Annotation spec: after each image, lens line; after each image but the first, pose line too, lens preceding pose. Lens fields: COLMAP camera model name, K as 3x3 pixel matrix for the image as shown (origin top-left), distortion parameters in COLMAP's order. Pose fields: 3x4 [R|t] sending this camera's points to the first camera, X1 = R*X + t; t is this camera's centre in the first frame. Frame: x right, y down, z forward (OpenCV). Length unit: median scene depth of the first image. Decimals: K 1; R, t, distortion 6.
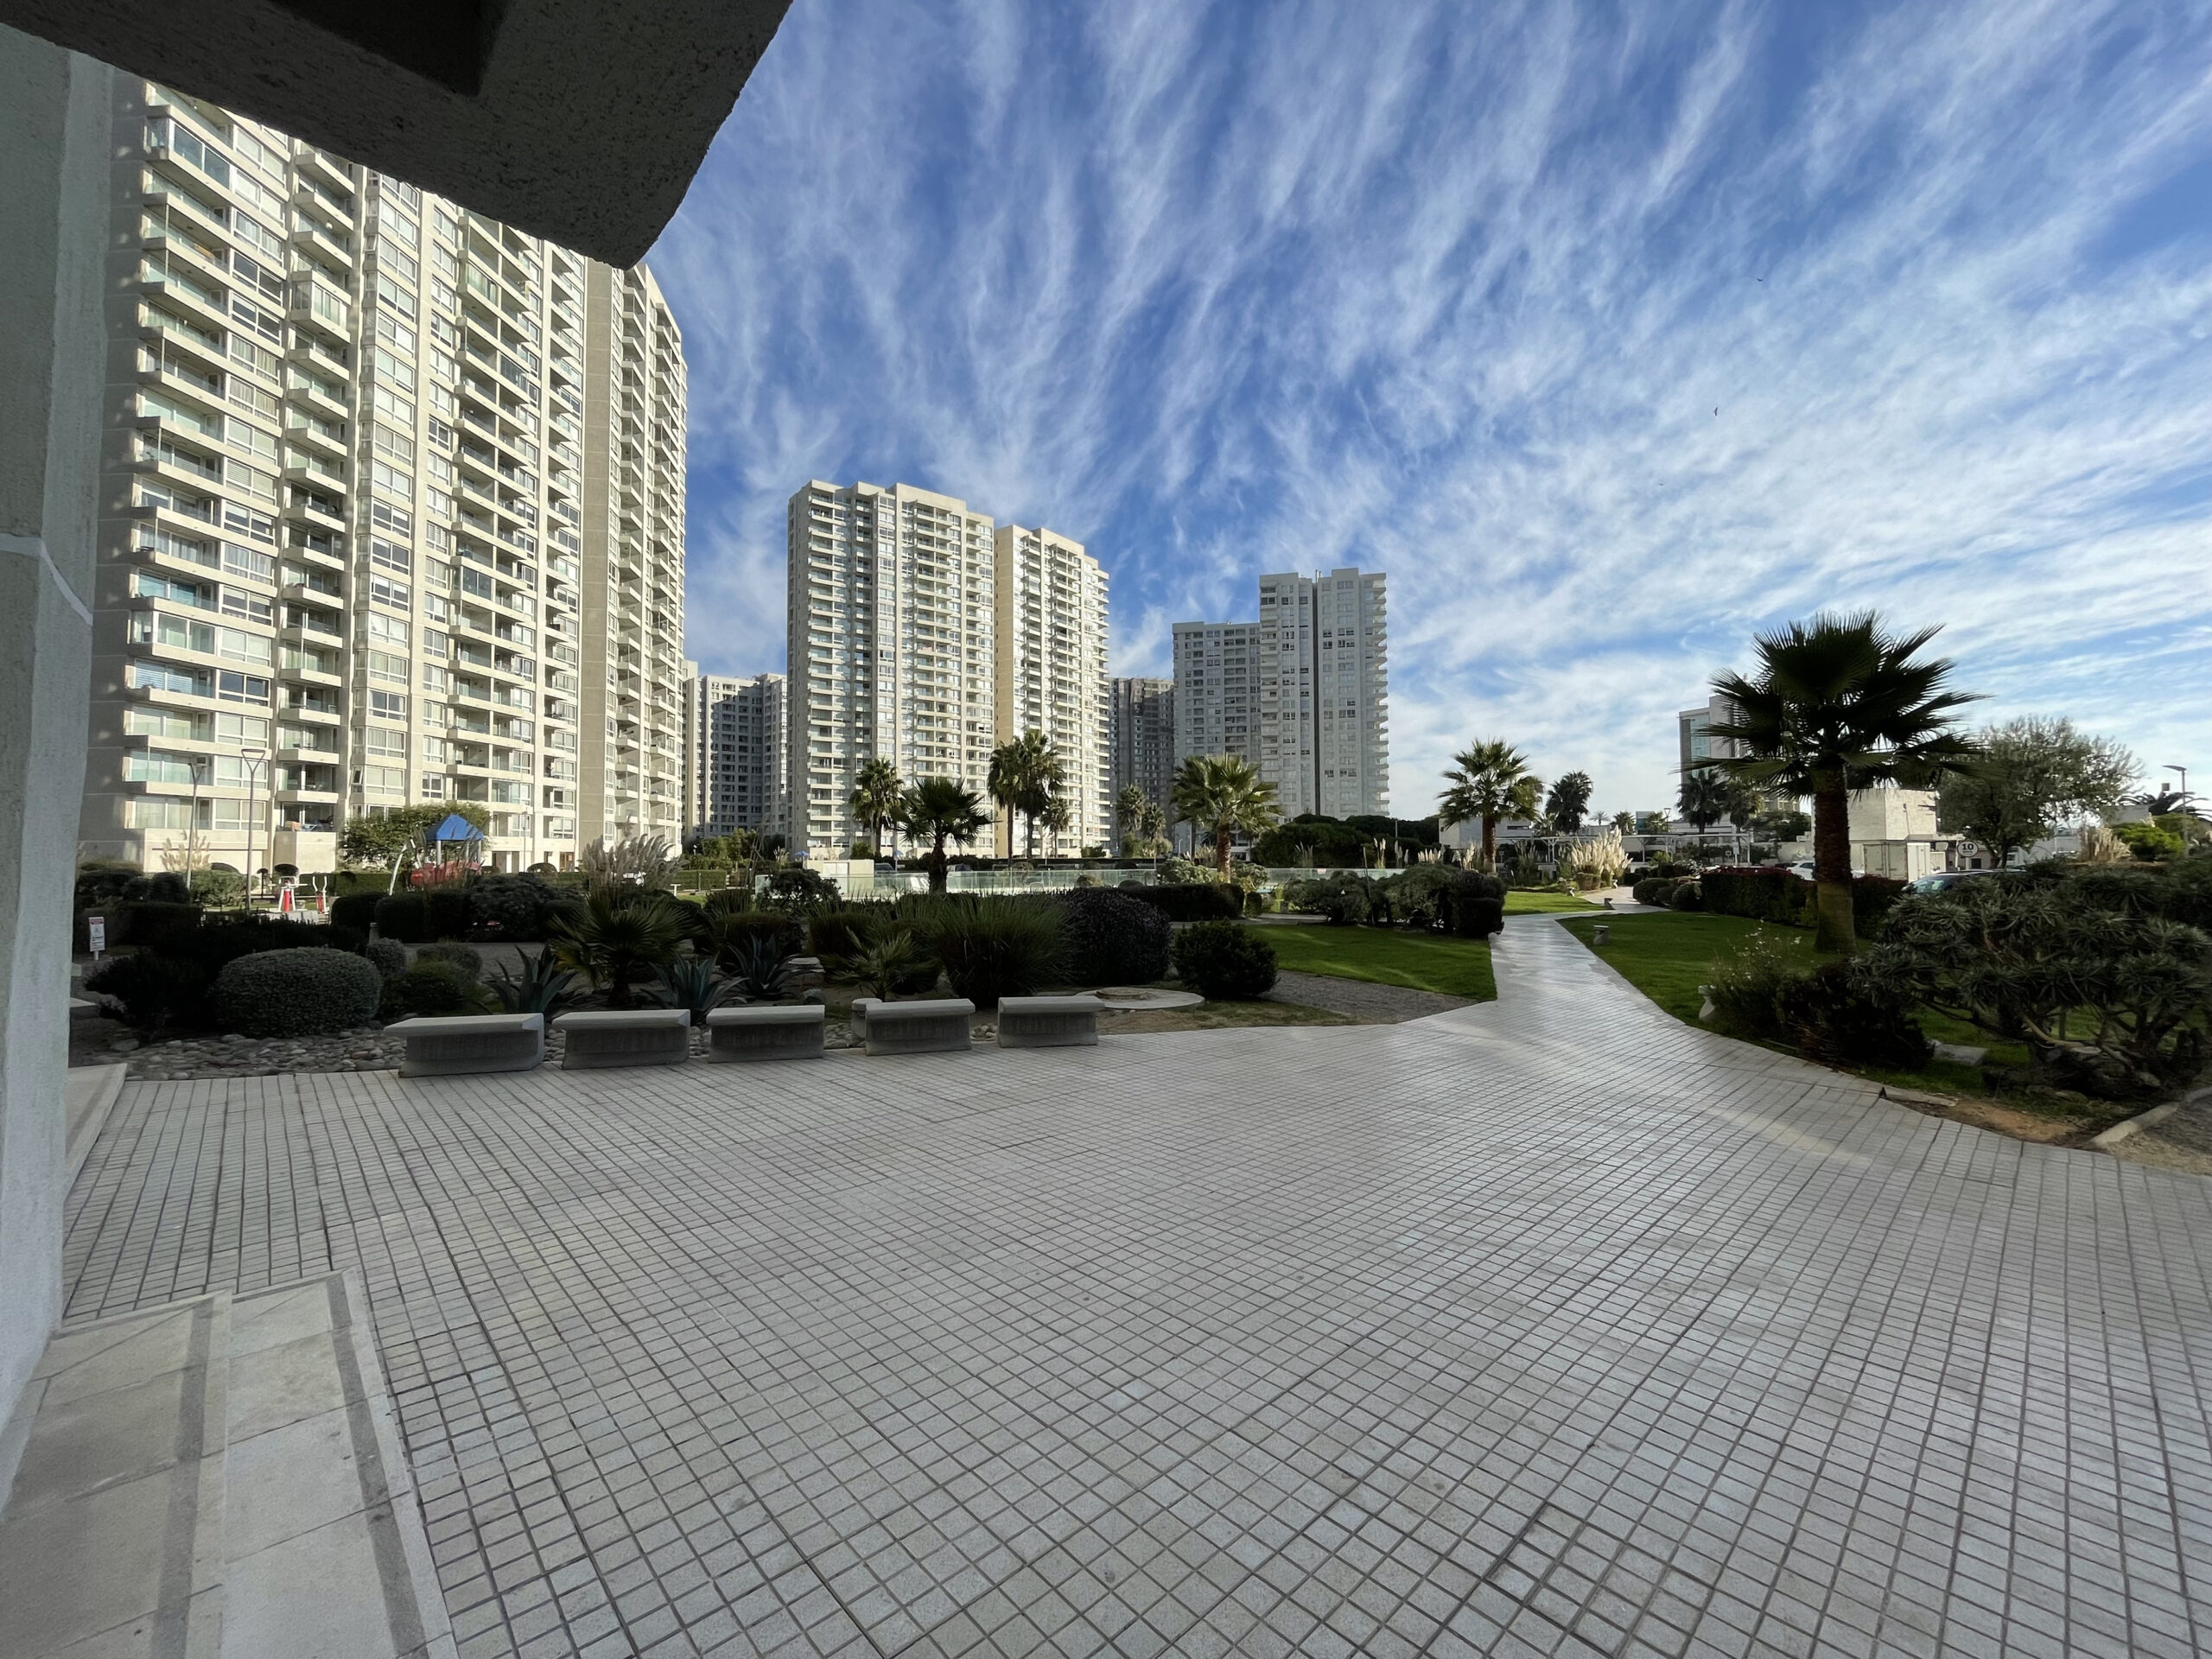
lens RADIAL K [[904.4, 0, 1102.8], [0, 904.4, 826.8], [0, 0, 1]] dist [0.002615, -0.001446]
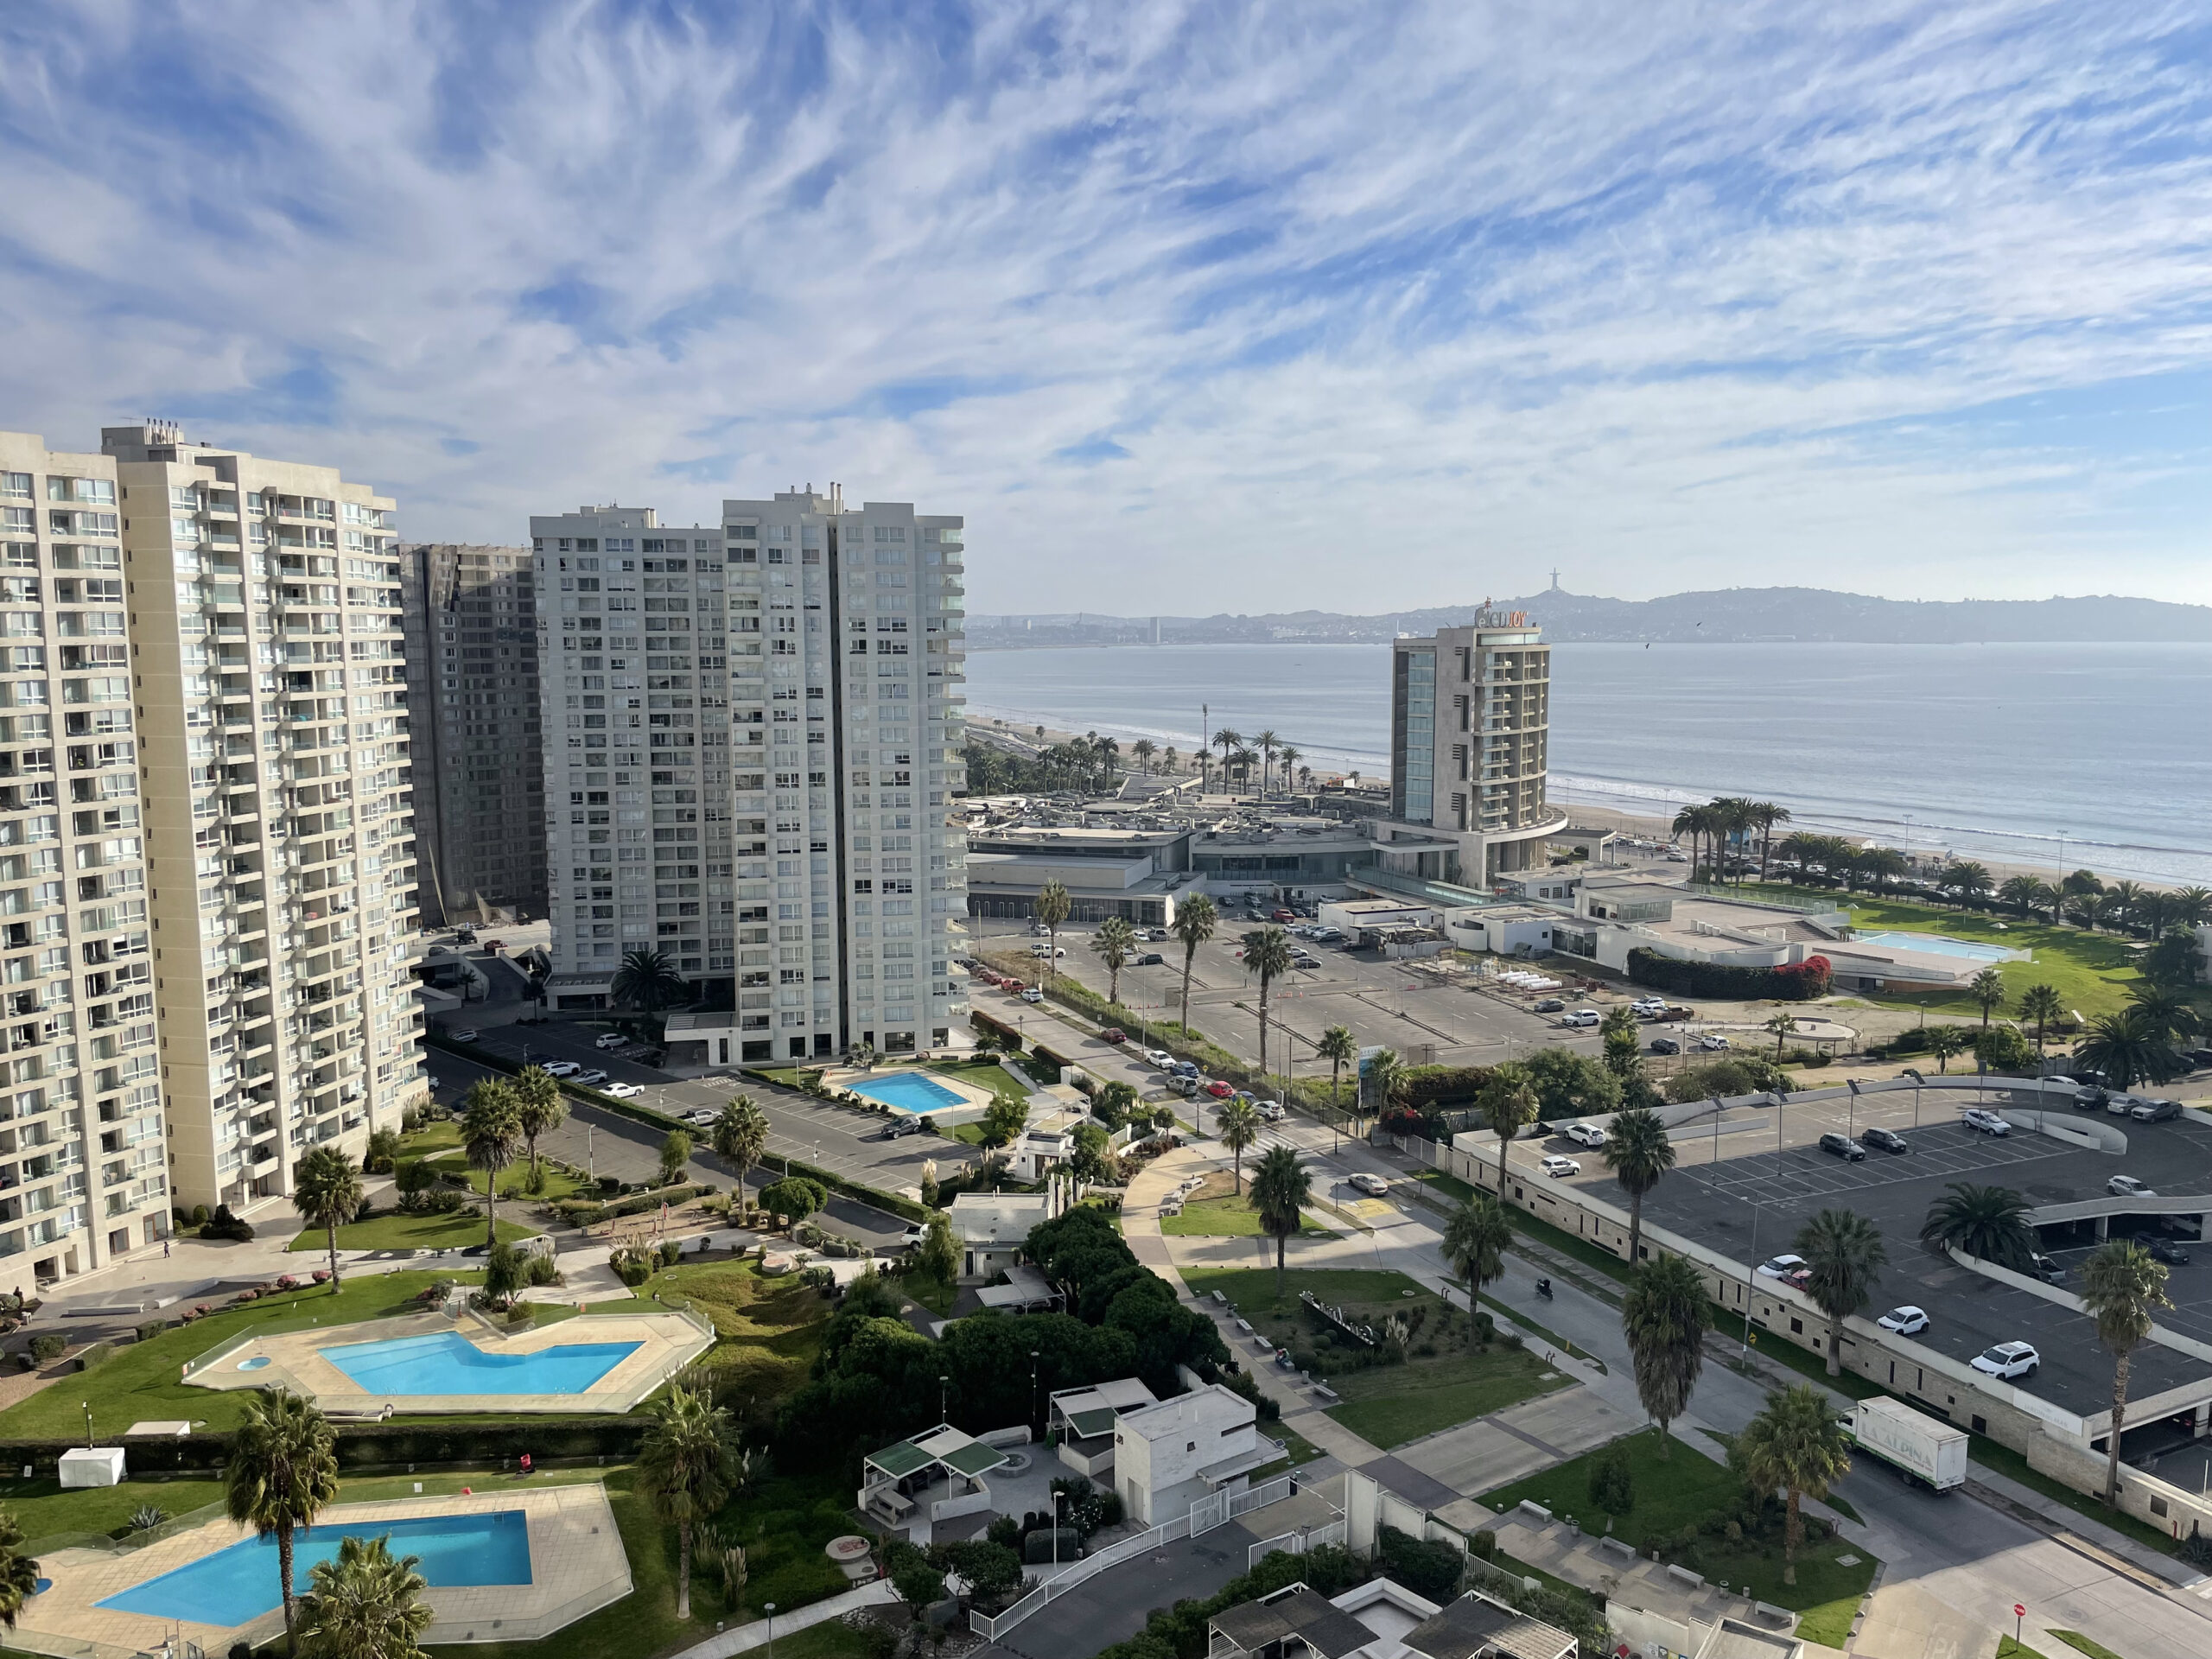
lens RADIAL K [[1690.0, 0, 1116.6], [0, 1690.0, 823.9], [0, 0, 1]] dist [0.099345, -0.130831]
pose [[0.909600, -0.045995, 0.412932, -0.059410], [-0.016379, 0.989112, 0.146254, -0.521294], [-0.415162, -0.139796, 0.898942, 0.066355]]
